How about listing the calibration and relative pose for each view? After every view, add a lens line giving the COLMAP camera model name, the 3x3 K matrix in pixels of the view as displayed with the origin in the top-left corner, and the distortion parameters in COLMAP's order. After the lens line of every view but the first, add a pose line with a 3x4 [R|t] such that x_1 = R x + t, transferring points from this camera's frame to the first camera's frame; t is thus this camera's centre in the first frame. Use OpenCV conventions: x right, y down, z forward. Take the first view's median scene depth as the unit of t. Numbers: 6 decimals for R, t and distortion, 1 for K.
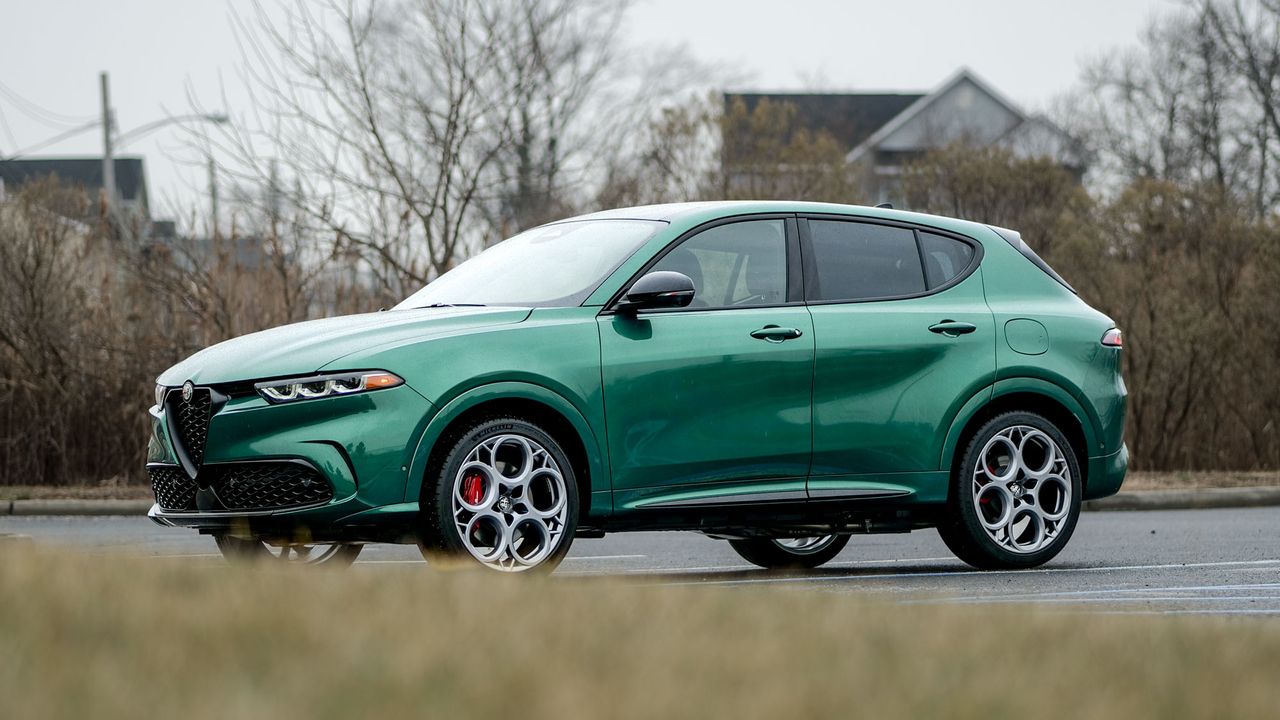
lens RADIAL K [[4102.5, 0, 643.2], [0, 4102.5, 363.0], [0, 0, 1]] dist [0.114379, 0.000000]
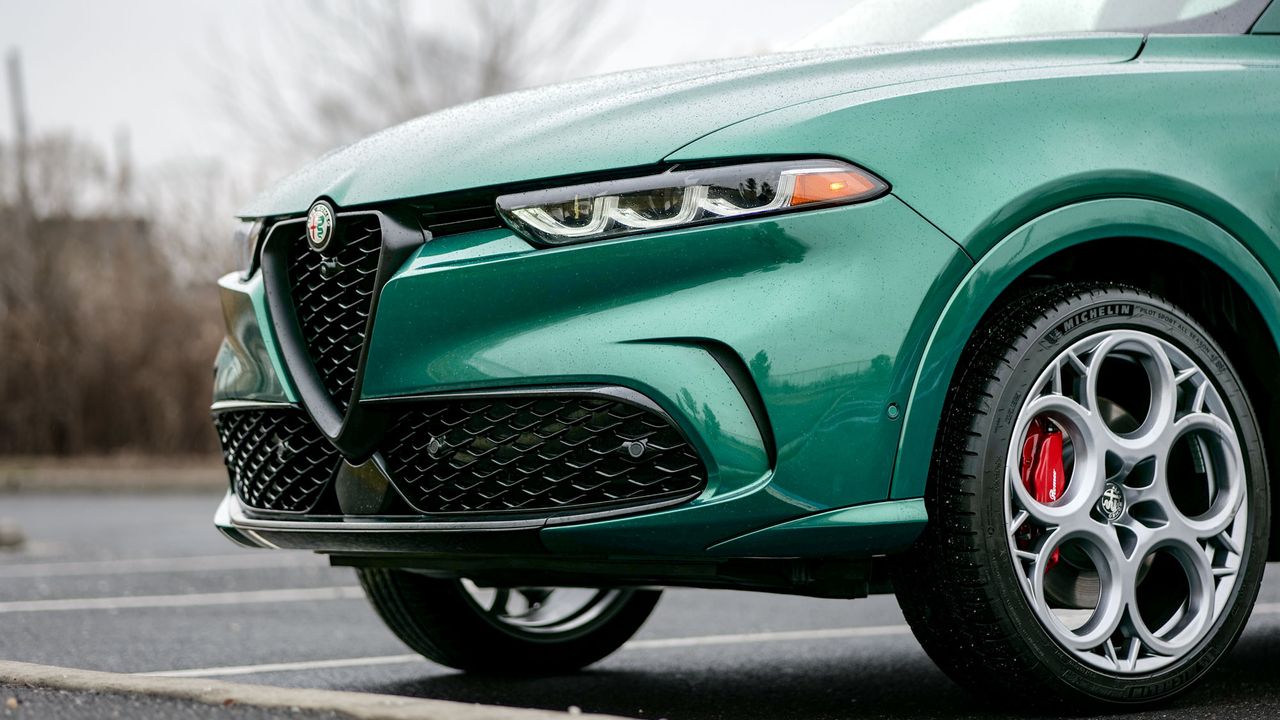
lens RADIAL K [[3791.7, 0, 639.5], [0, 3791.7, 358.8], [0, 0, 1]] dist [-0.160714, 0.000000]
pose [[0.999938, 0.003190, 0.010628, -0.083767], [-0.003208, 0.999993, 0.001697, 0.019747], [-0.010623, -0.001731, 0.999942, 0.628477]]
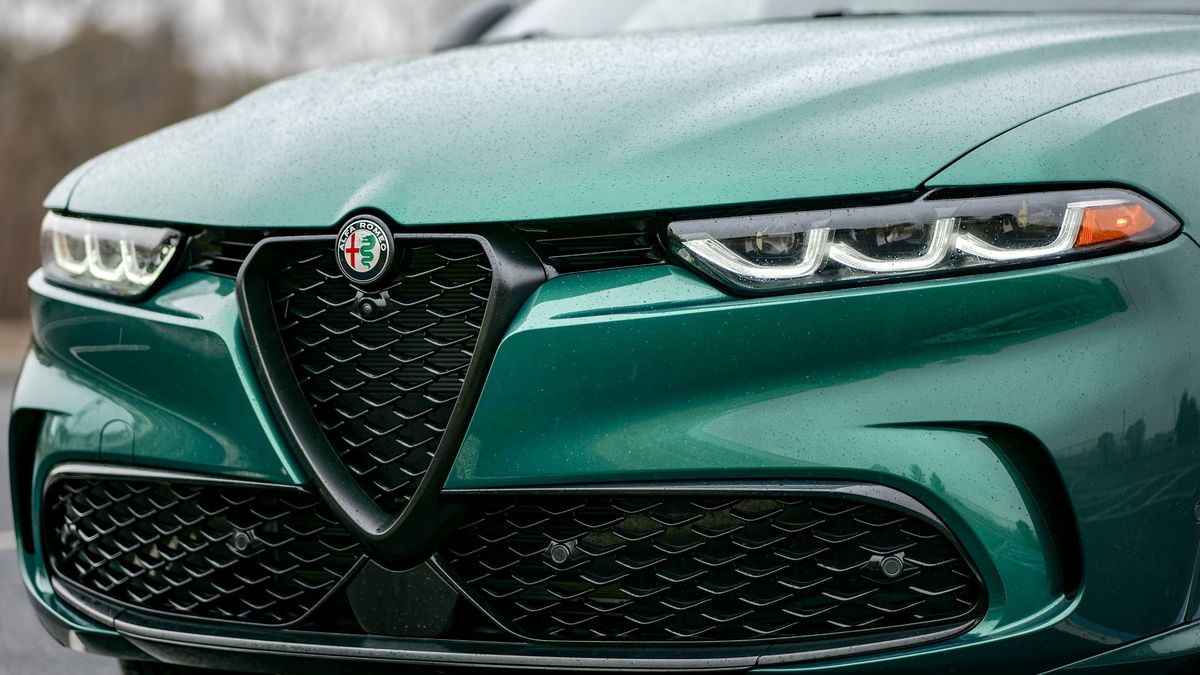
lens RADIAL K [[3846.1, 0, 601.4], [0, 3846.1, 338.7], [0, 0, 1]] dist [0.114379, 0.000000]
pose [[0.928897, 0.009295, 0.370221, -0.189656], [-0.021876, 0.999317, 0.029799, 0.006352], [-0.369691, -0.035779, 0.928466, 0.726775]]
